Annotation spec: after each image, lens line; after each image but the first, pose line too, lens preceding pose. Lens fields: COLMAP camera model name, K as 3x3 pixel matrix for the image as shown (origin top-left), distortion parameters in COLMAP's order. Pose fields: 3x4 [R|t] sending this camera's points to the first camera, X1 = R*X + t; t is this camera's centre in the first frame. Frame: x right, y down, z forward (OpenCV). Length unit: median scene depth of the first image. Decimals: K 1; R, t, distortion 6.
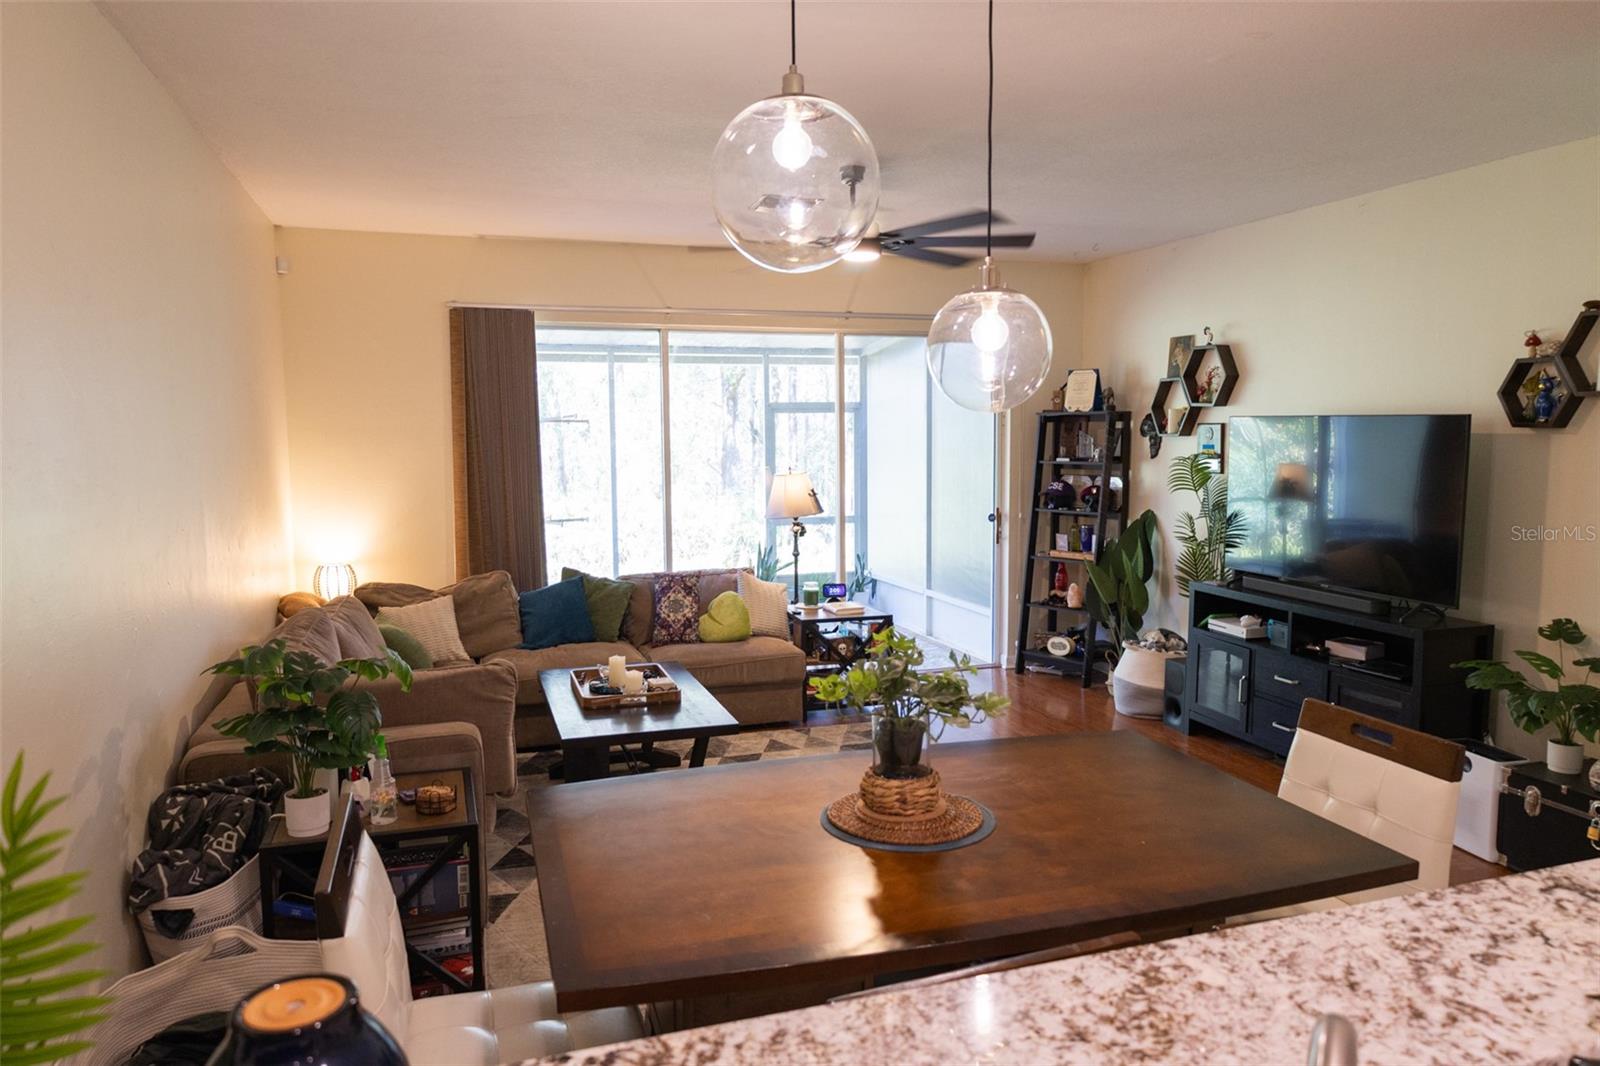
lens RADIAL K [[1080.7, 0, 763.9], [0, 1080.7, 553.3], [0, 0, 1]] dist [0.004652, 0.000925]
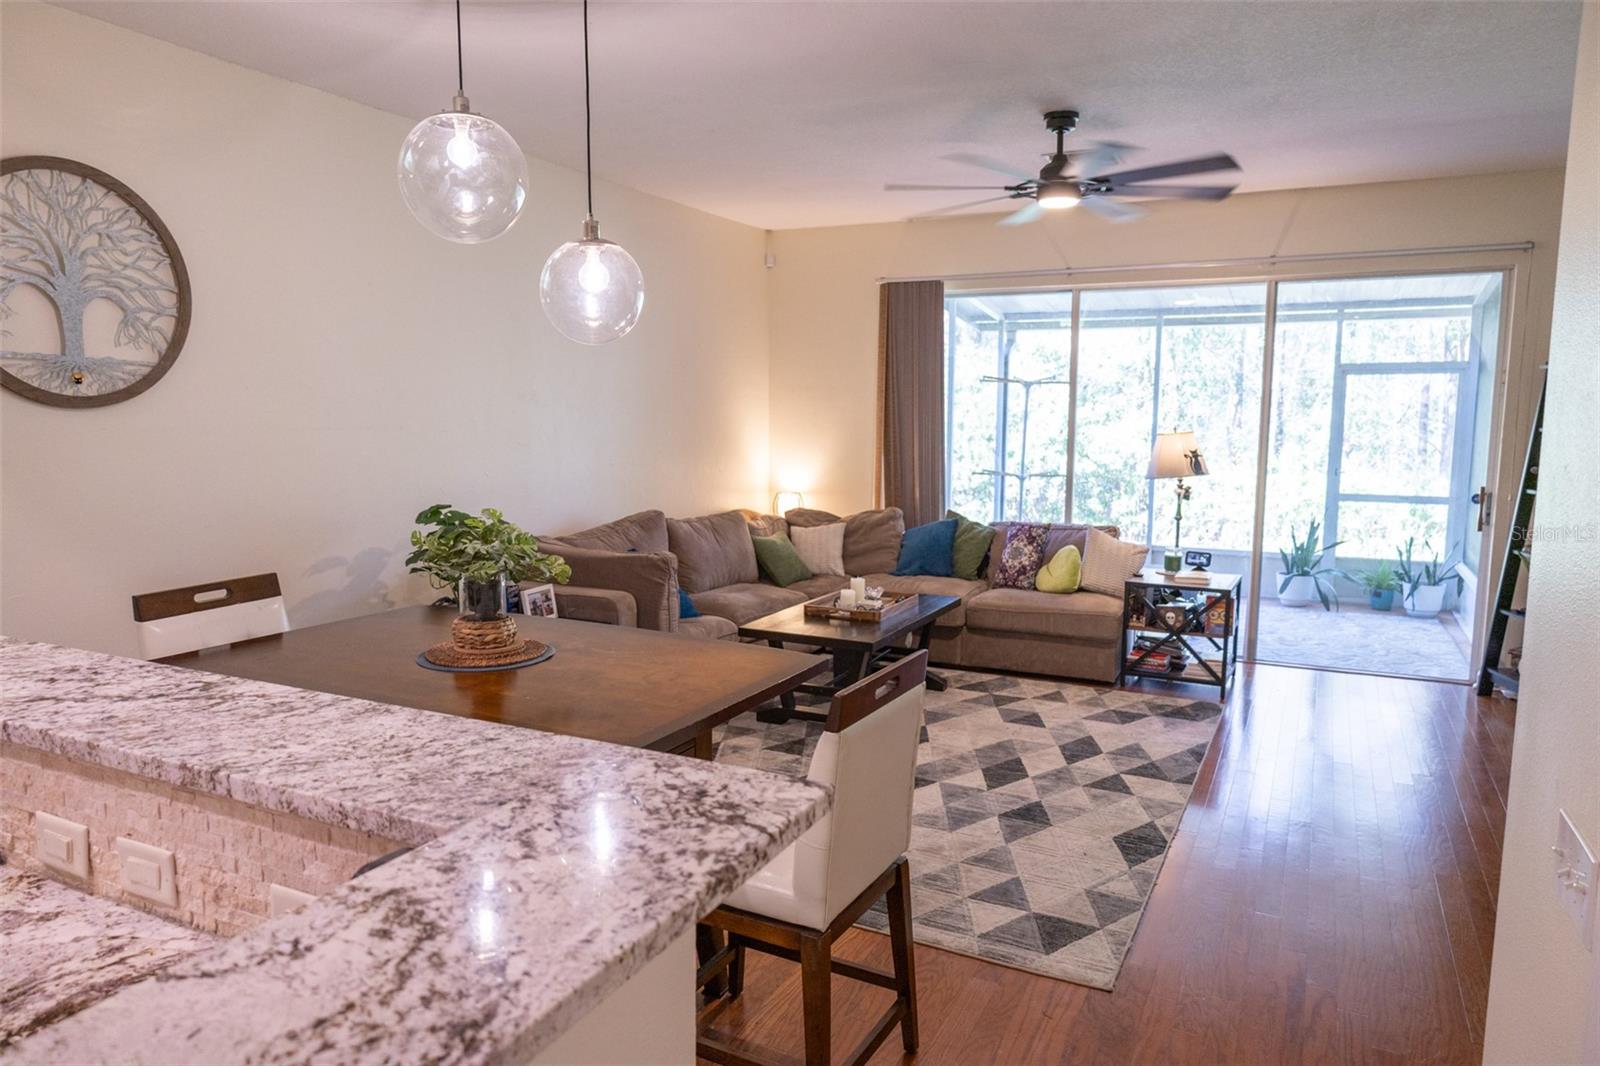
lens RADIAL K [[1035.7, 0, 800.0], [0, 1035.7, 533.0], [0, 0, 1]] dist [0.000485, 0.000021]
pose [[0.729070, 0.092807, -0.678118, 0.451612], [-0.087112, 0.995289, 0.042558, 0.004727], [0.678873, 0.028044, 0.733720, 0.115701]]
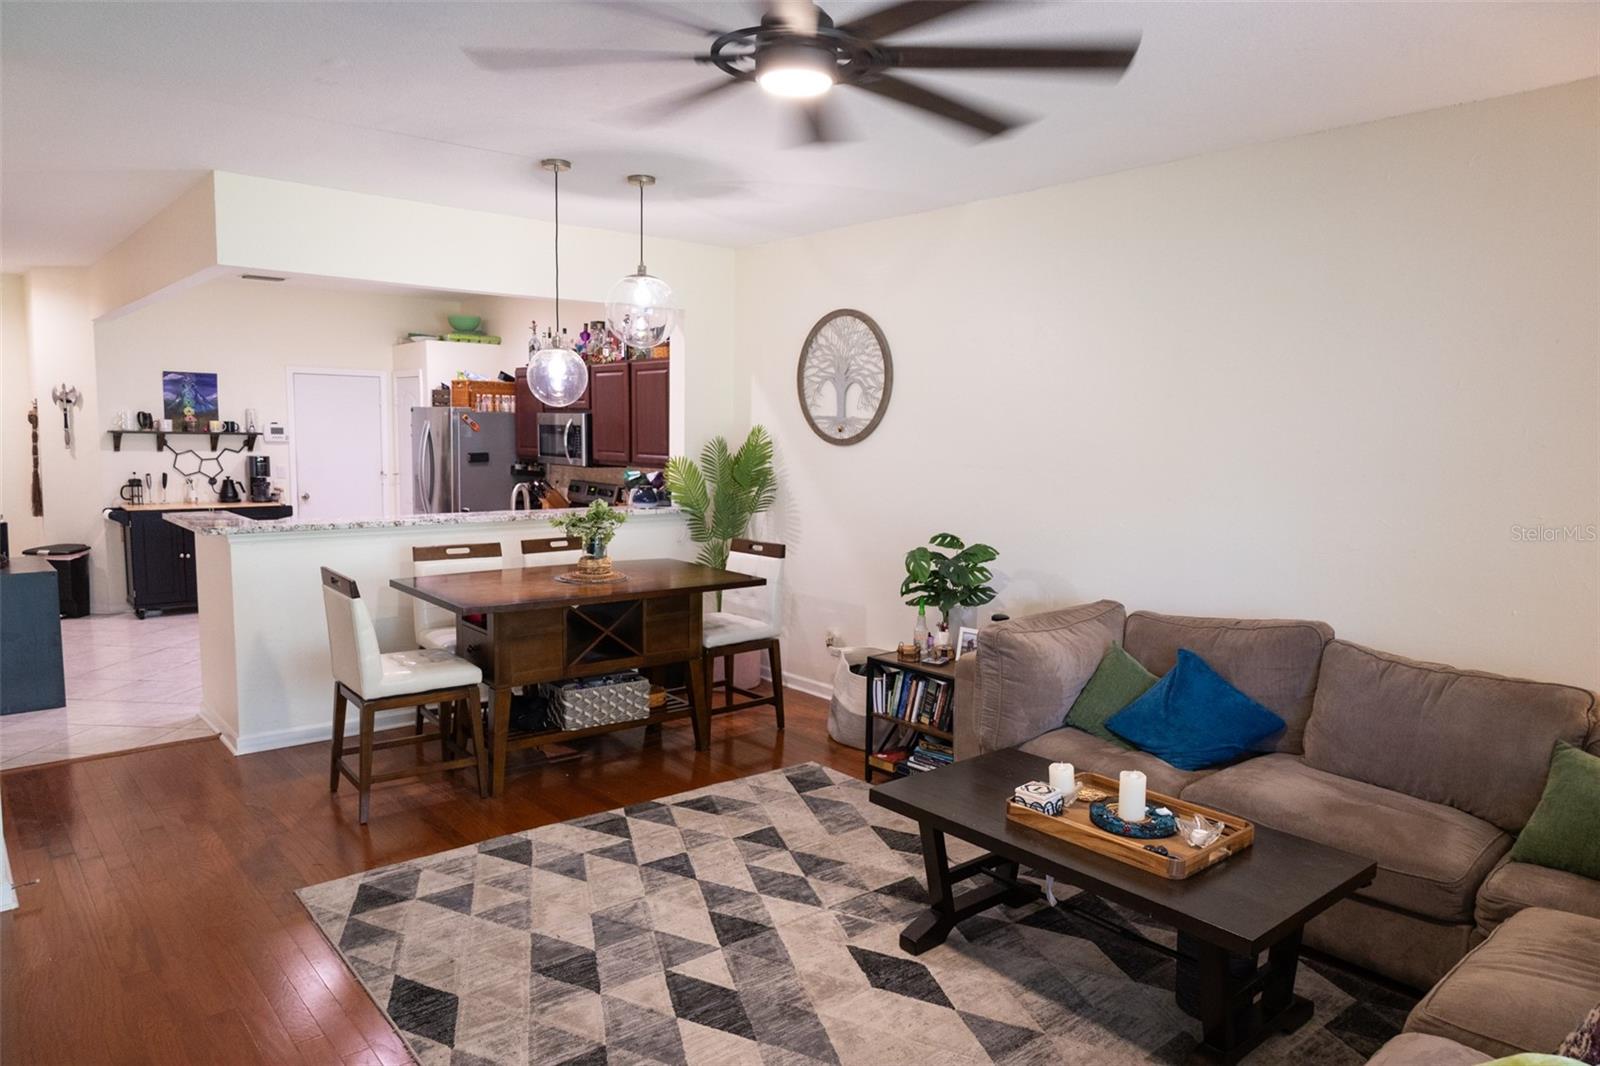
lens RADIAL K [[1035.7, 0, 800.0], [0, 1035.7, 533.0], [0, 0, 1]] dist [0.000485, 0.000021]
pose [[-0.916876, 0.036099, -0.397536, 0.225274], [-0.048566, 0.978415, 0.200861, -0.119141], [0.396206, 0.203471, -0.895332, 1.143694]]
